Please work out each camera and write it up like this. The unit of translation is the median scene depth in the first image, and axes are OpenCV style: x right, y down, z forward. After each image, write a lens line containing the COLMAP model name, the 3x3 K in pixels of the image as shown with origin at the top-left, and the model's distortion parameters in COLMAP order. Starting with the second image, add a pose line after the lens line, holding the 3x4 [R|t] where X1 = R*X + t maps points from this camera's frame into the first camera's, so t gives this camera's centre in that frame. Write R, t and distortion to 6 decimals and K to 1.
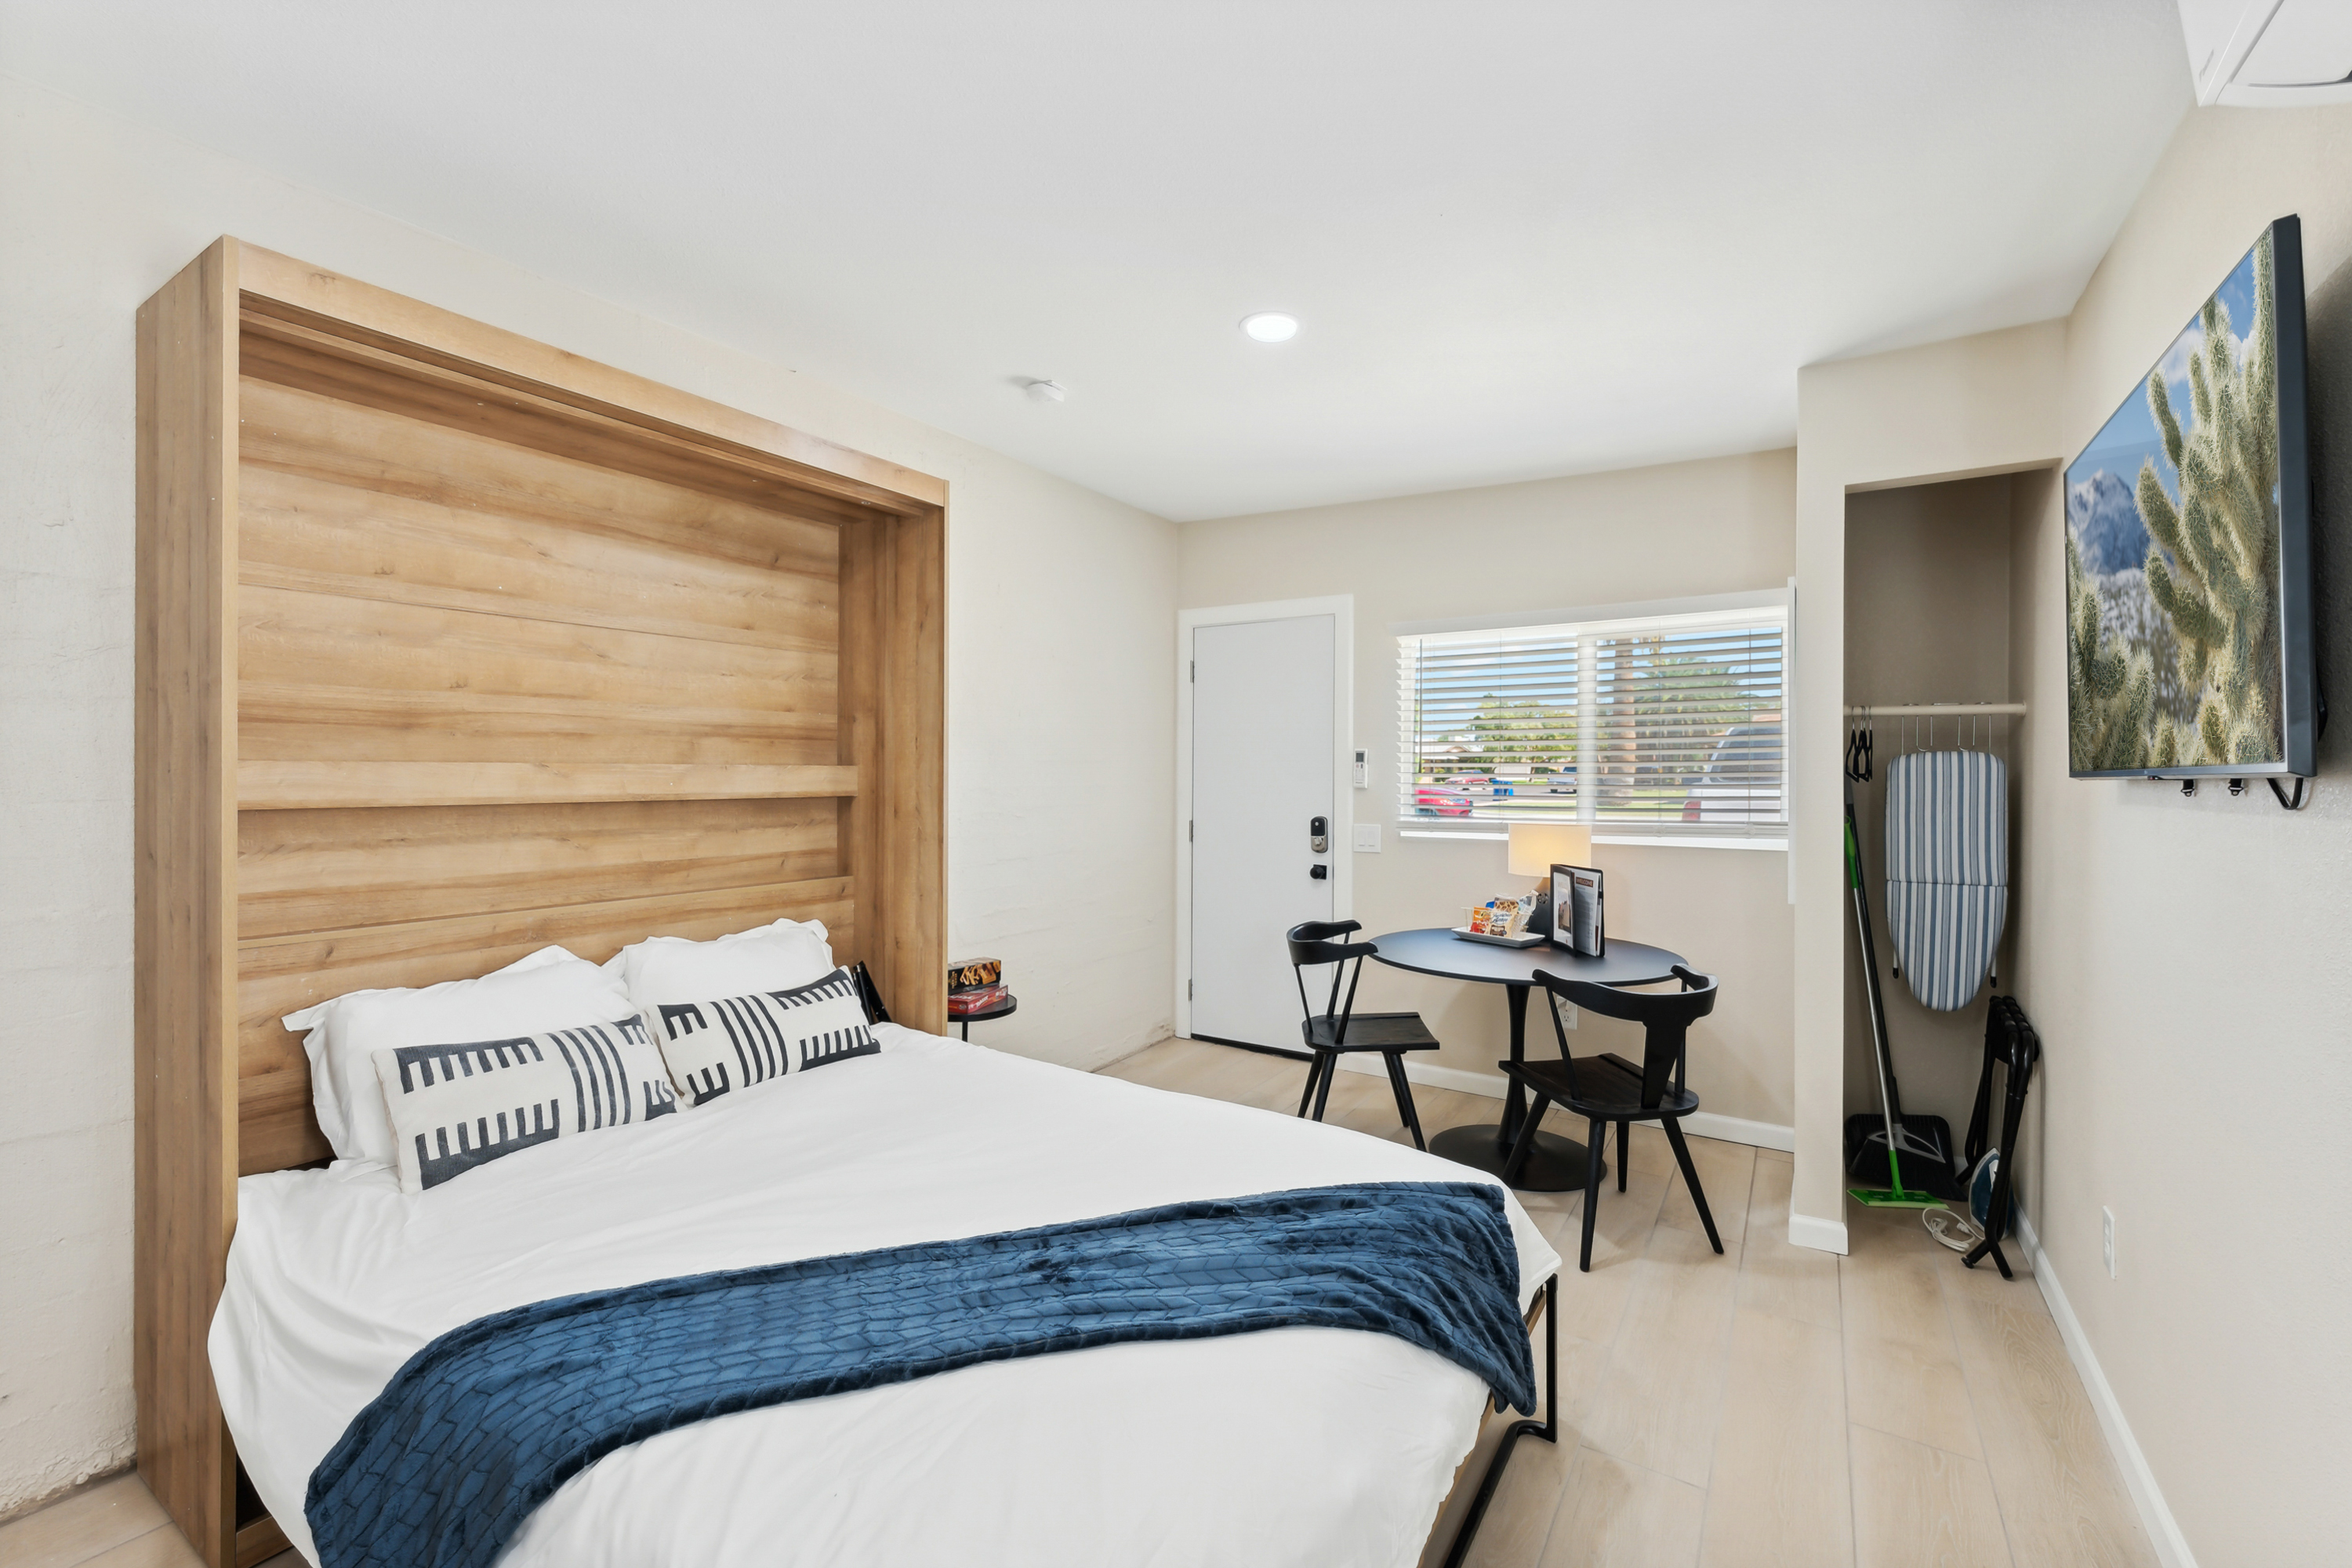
lens RADIAL K [[1003.2, 0, 1170.2], [0, 1003.2, 783.8], [0, 0, 1]] dist [0.001198, 0.000047]
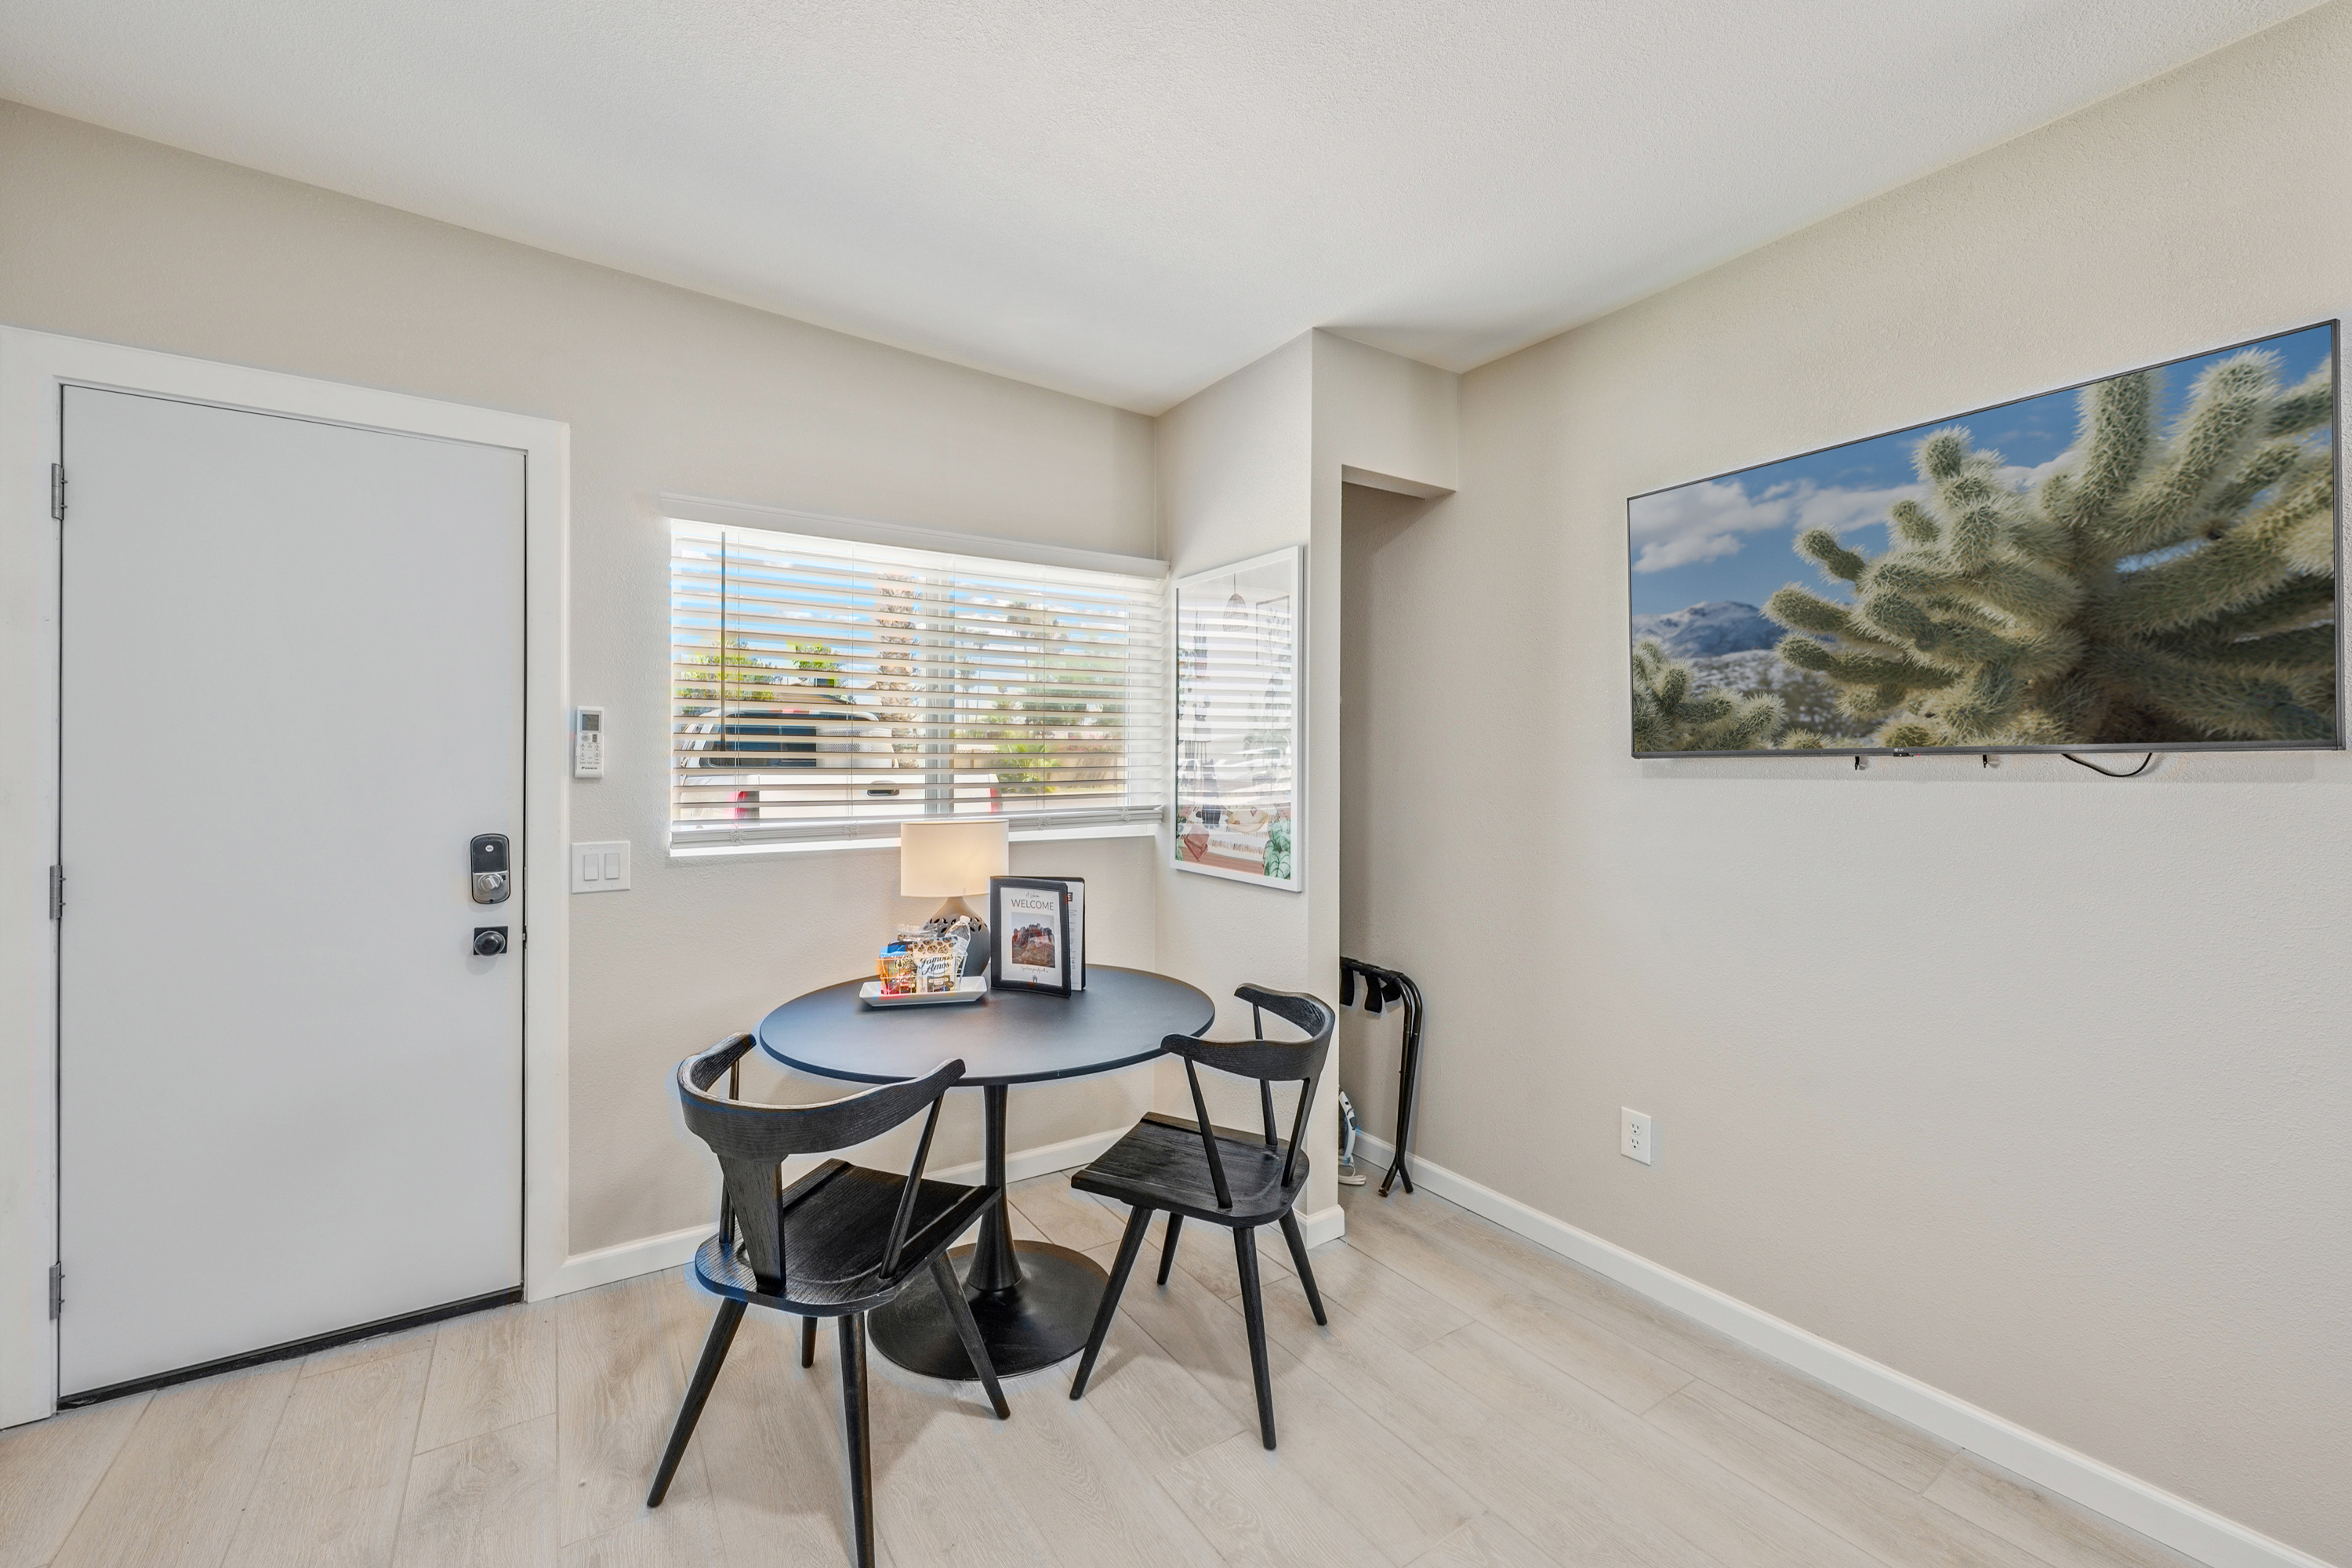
lens RADIAL K [[922.4, 0, 1172.9], [0, 922.4, 776.8], [0, 0, 1]] dist [-0.004151, -0.000424]
pose [[0.395086, -0.005064, 0.918630, -0.151256], [0.007785, 0.999967, 0.002164, 0.005117], [-0.918611, 0.006296, 0.395113, 0.503396]]
